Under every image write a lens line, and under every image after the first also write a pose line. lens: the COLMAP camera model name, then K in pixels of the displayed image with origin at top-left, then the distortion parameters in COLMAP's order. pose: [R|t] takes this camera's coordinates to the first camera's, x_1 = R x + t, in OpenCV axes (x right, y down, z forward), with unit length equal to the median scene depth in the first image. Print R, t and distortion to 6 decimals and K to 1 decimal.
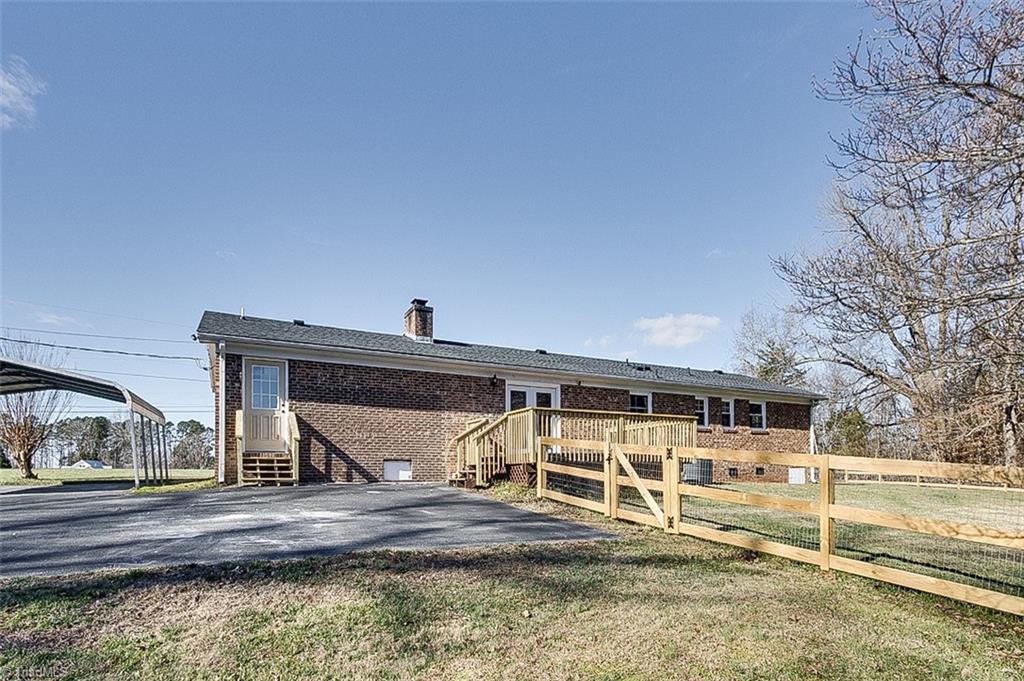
lens RADIAL K [[484.6, 0, 507.1], [0, 484.6, 338.3], [0, 0, 1]] dist [0.000656, 0.000833]
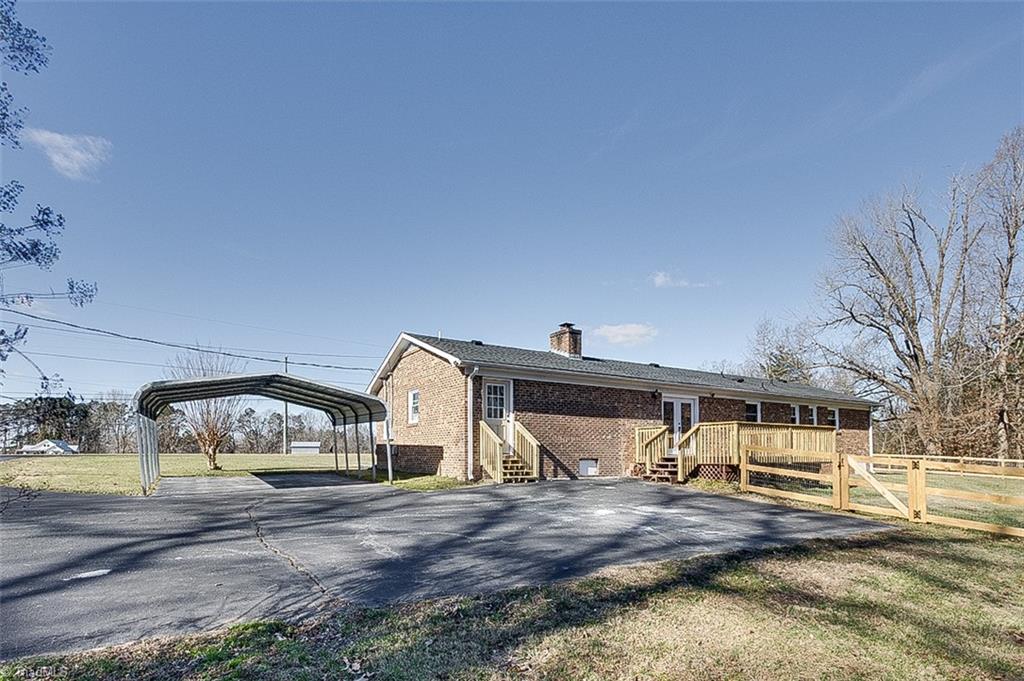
lens RADIAL K [[424.6, 0, 561.4], [0, 424.6, 339.5], [0, 0, 1]] dist [0.002220, 0.000258]
pose [[0.998844, 0.012254, 0.046476, -0.331475], [-0.012113, 0.999921, -0.003306, -0.047885], [-0.046513, 0.002739, 0.998914, -0.079963]]
